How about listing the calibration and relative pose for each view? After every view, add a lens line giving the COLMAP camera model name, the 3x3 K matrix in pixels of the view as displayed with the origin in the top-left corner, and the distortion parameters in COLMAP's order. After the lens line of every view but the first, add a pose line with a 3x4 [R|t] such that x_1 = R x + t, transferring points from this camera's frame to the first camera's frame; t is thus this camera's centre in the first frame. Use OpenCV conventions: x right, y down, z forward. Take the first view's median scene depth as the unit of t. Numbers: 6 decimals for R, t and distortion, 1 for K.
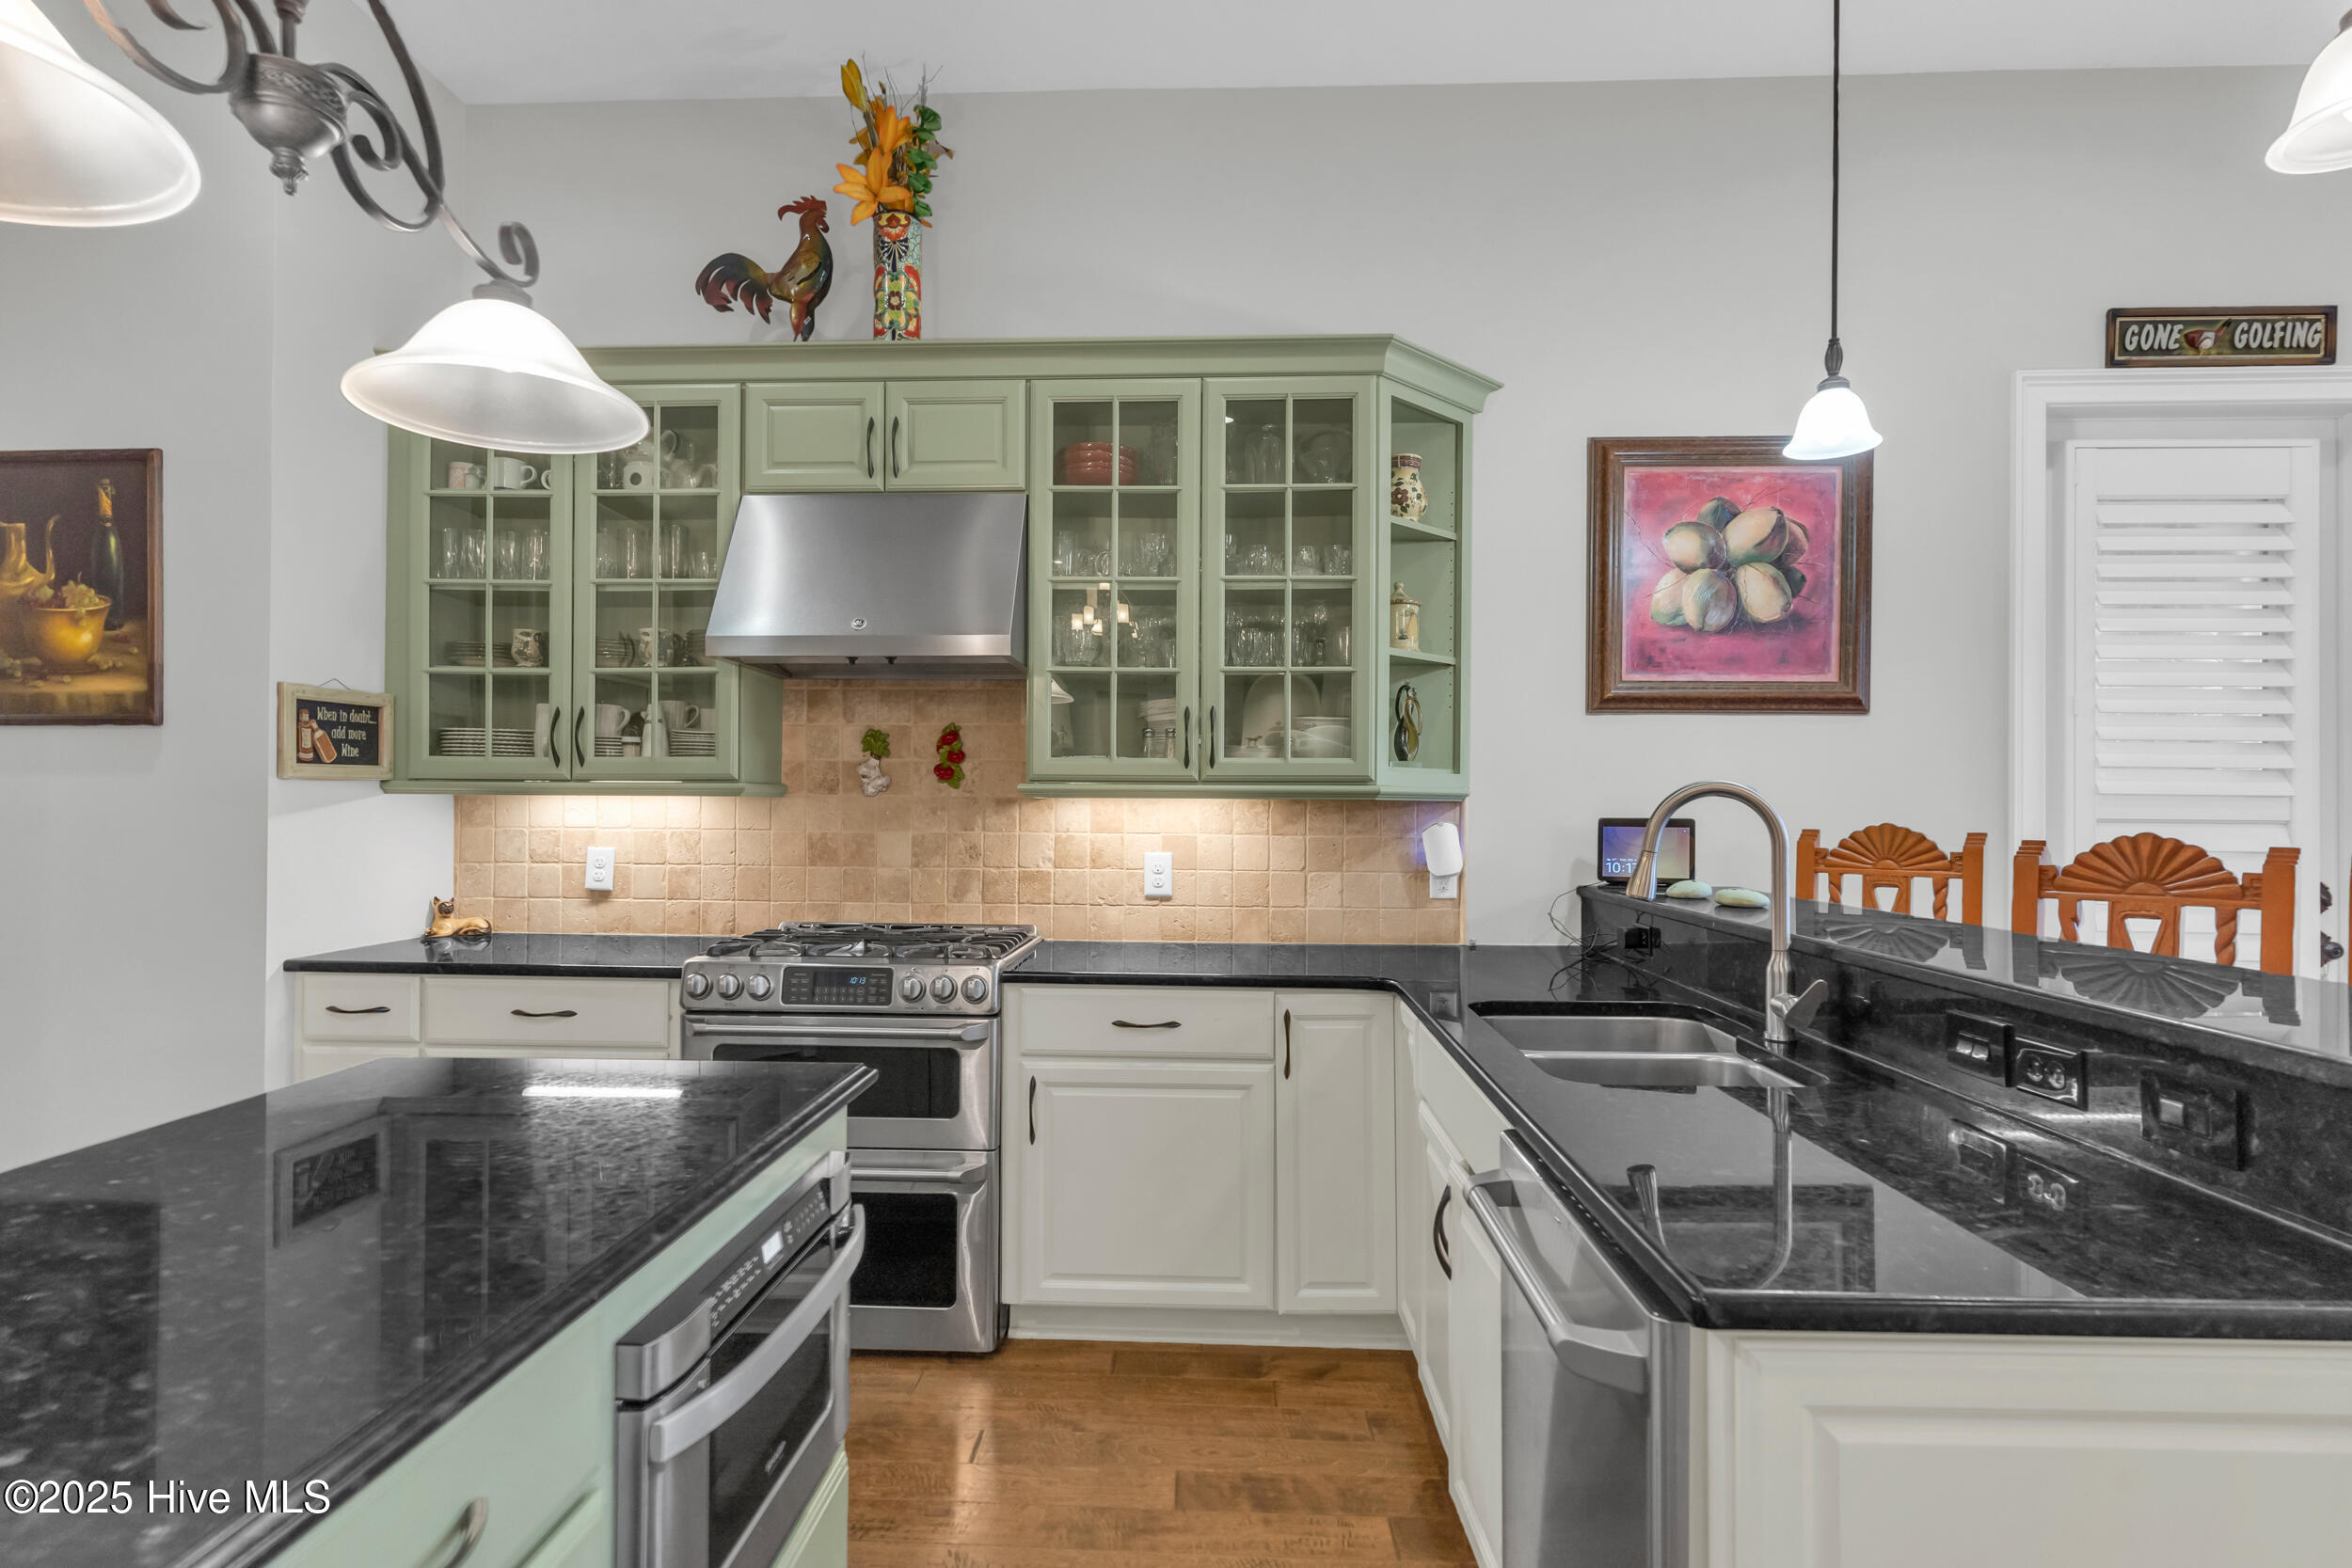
lens RADIAL K [[1170.0, 0, 1174.6], [0, 1170.0, 801.1], [0, 0, 1]] dist [0.002420, -0.003984]
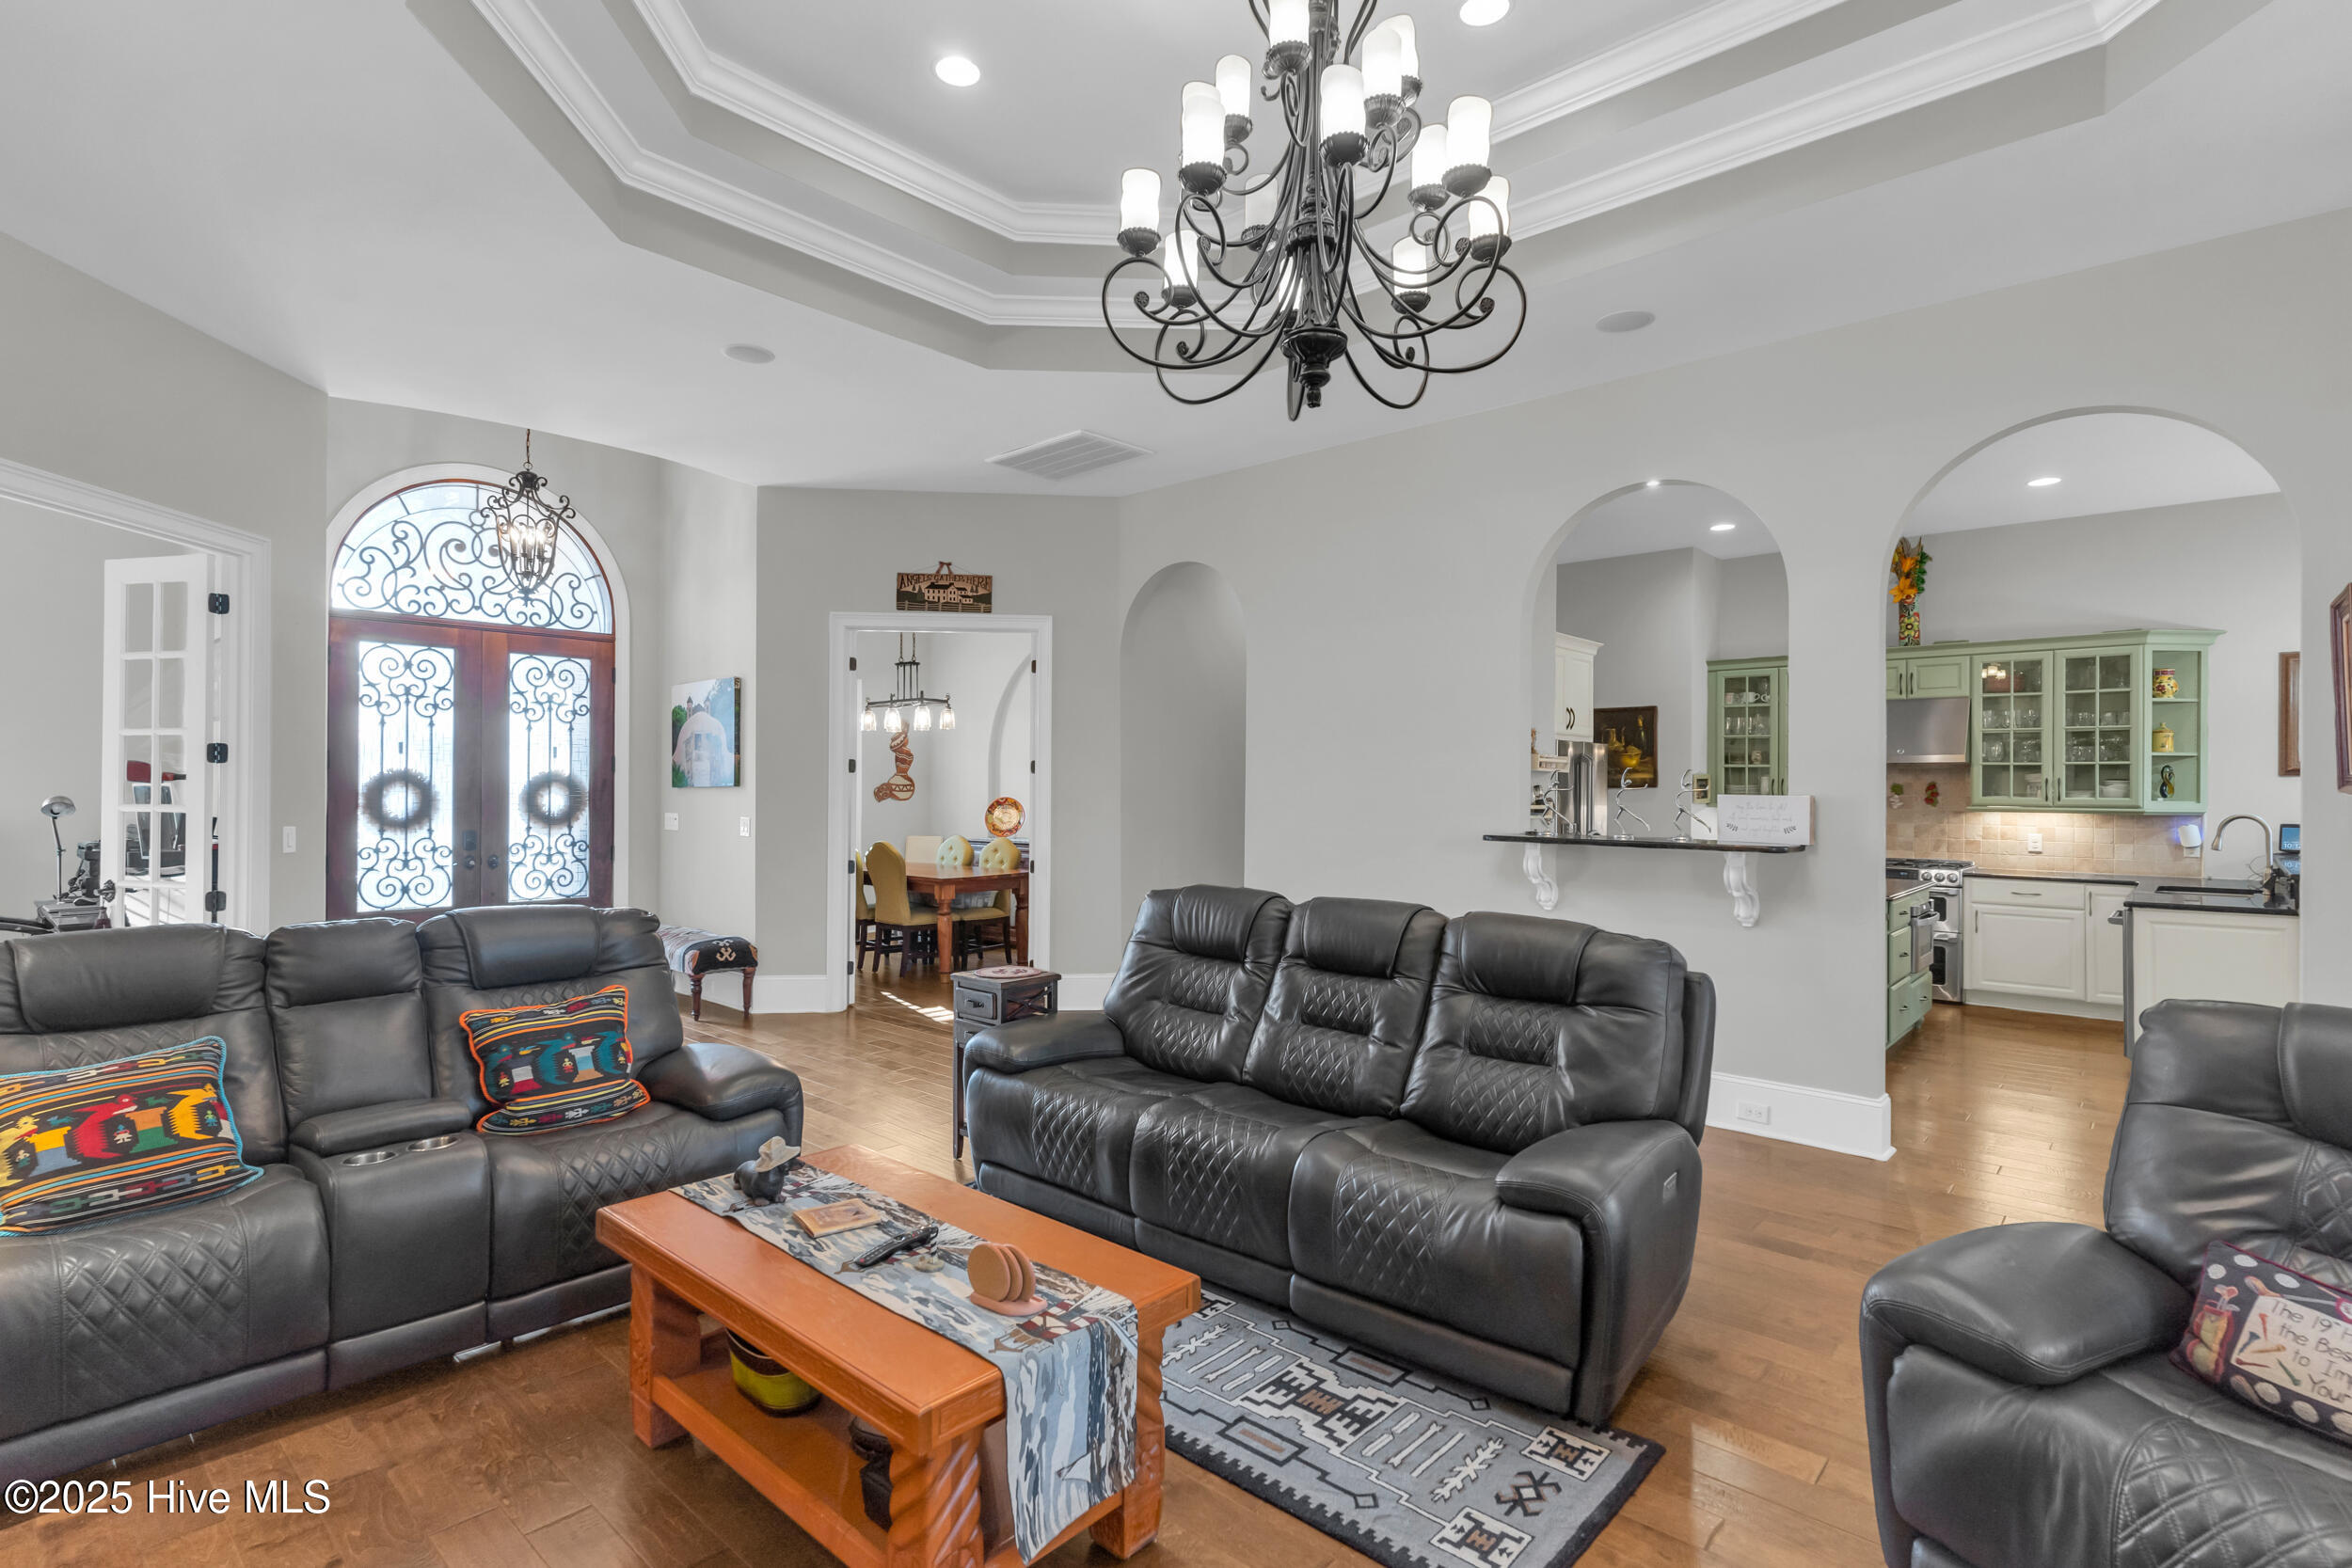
lens RADIAL K [[1141.5, 0, 1163.9], [0, 1141.5, 779.3], [0, 0, 1]] dist [0.001362, 0.002774]
pose [[0.765802, -0.004540, -0.643061, 0.136661], [0.001881, 0.999987, -0.004820, -0.066198], [0.643074, 0.002482, 0.765800, -2.112751]]
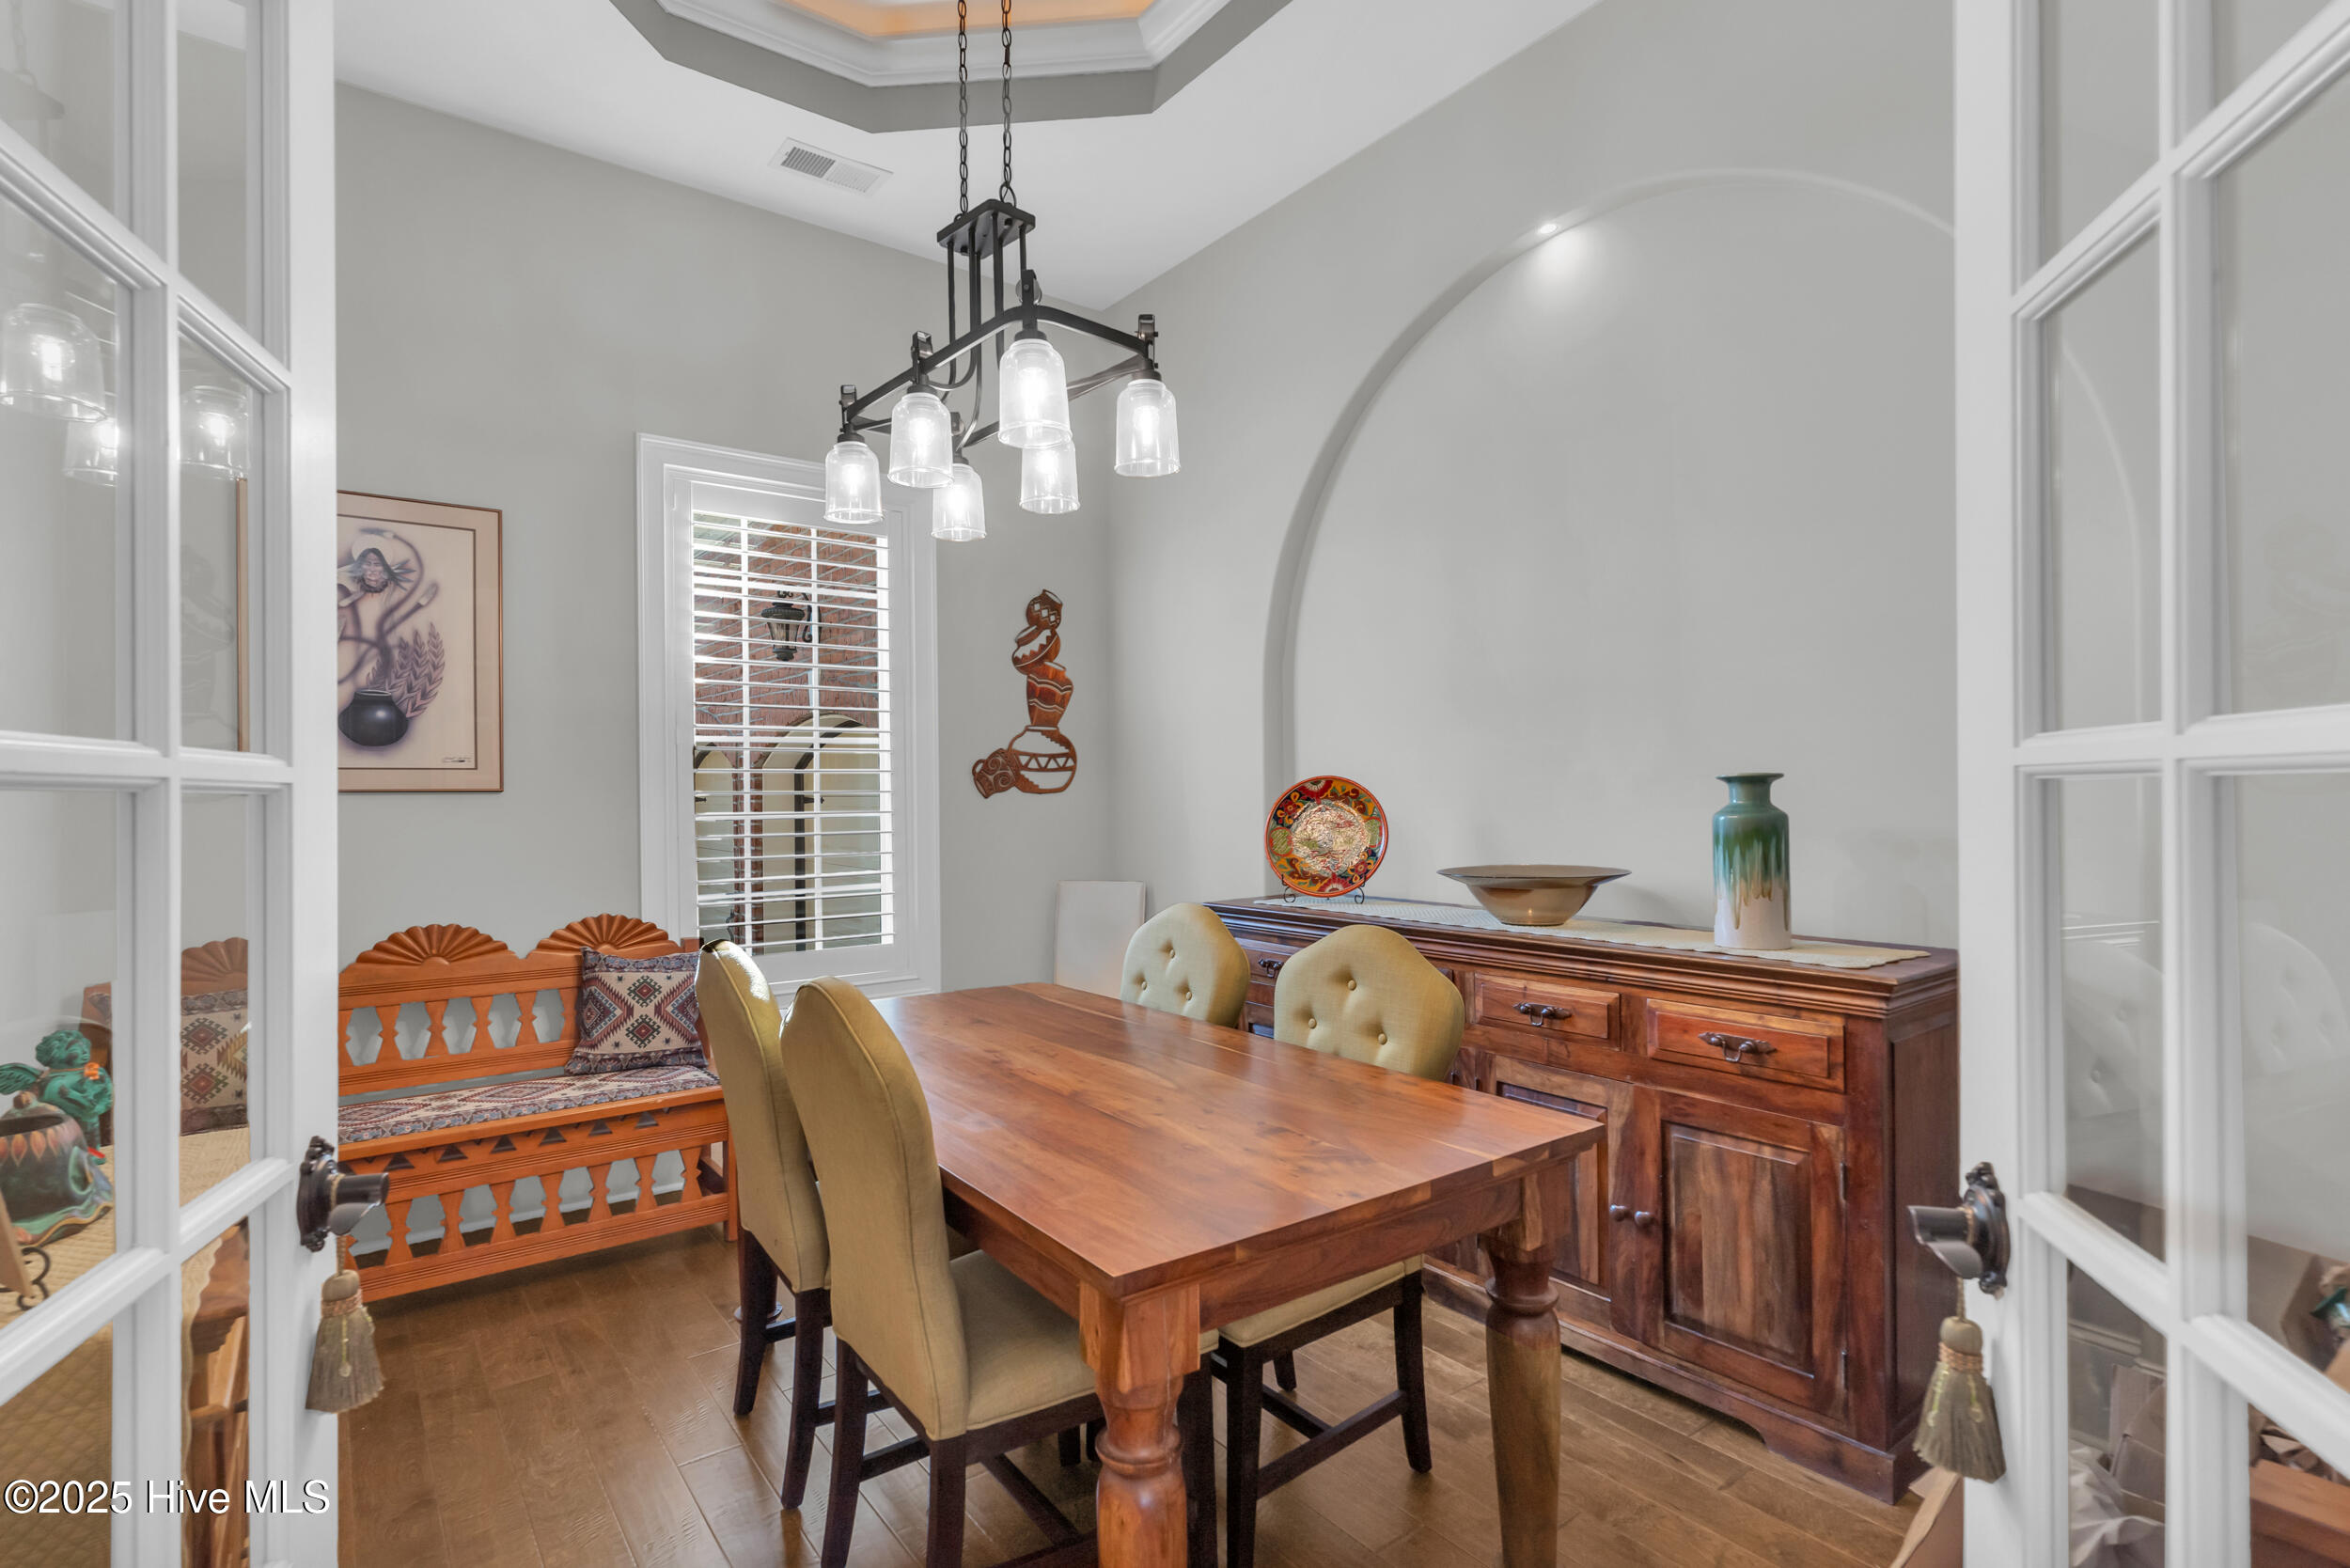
lens RADIAL K [[1140.7, 0, 1180.3], [0, 1140.7, 783.2], [0, 0, 1]] dist [0.001362, 0.002774]
pose [[0.646326, -0.013467, -0.762942, -1.607207], [0.016015, 0.999863, -0.004082, -0.022052], [0.762893, -0.009581, 0.646453, -0.682430]]
